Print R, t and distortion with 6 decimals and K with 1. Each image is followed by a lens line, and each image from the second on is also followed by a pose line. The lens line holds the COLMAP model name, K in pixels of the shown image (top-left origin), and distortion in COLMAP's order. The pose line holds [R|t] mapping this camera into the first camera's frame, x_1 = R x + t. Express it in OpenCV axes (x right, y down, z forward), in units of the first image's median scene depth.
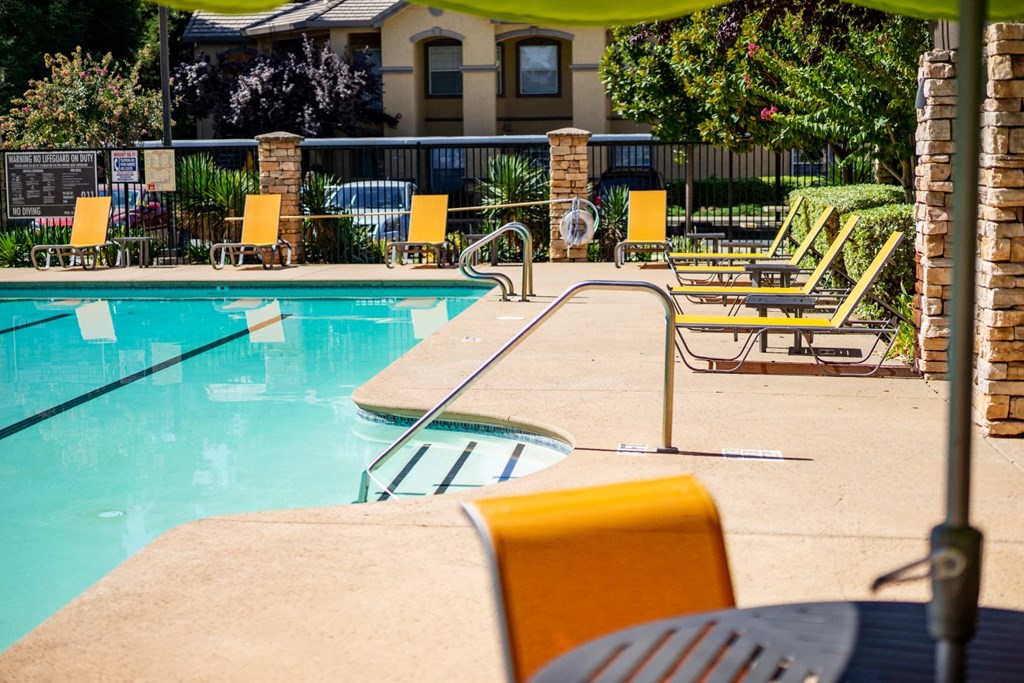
lens RADIAL K [[1579.1, 0, 512.0], [0, 1579.1, 341.5], [0, 0, 1]] dist [-0.014517, -0.017224]
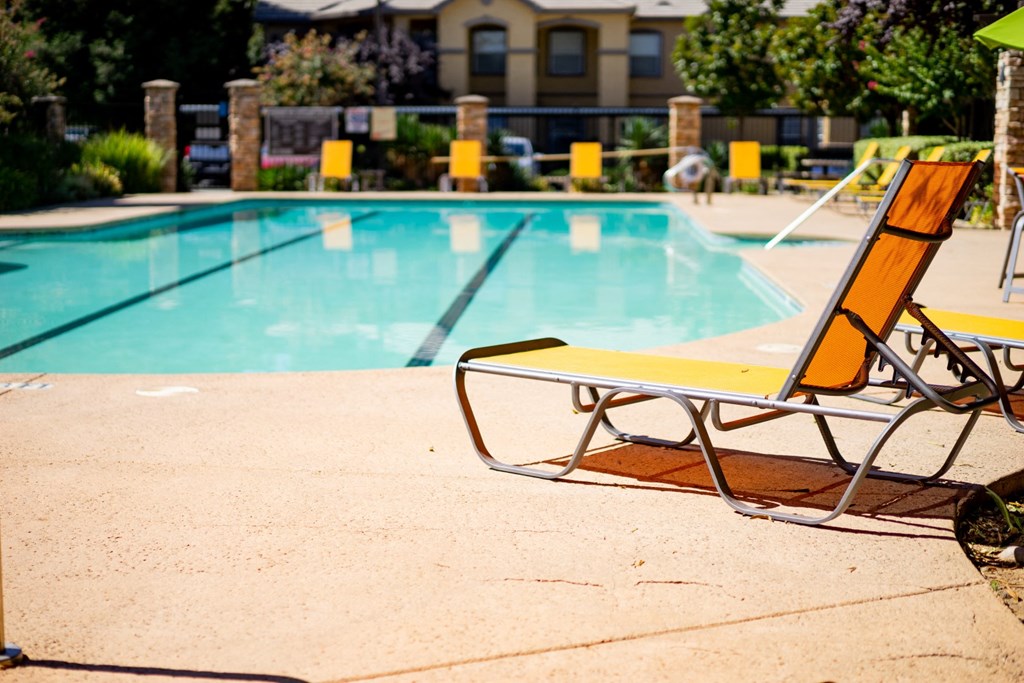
lens RADIAL K [[1579.1, 0, 512.0], [0, 1579.1, 341.5], [0, 0, 1]] dist [-0.014517, -0.017224]
pose [[0.998321, 0.008769, 0.057249, -0.188887], [-0.009421, 0.999894, 0.011120, 0.063535], [-0.057146, -0.011640, 0.998298, -0.366649]]
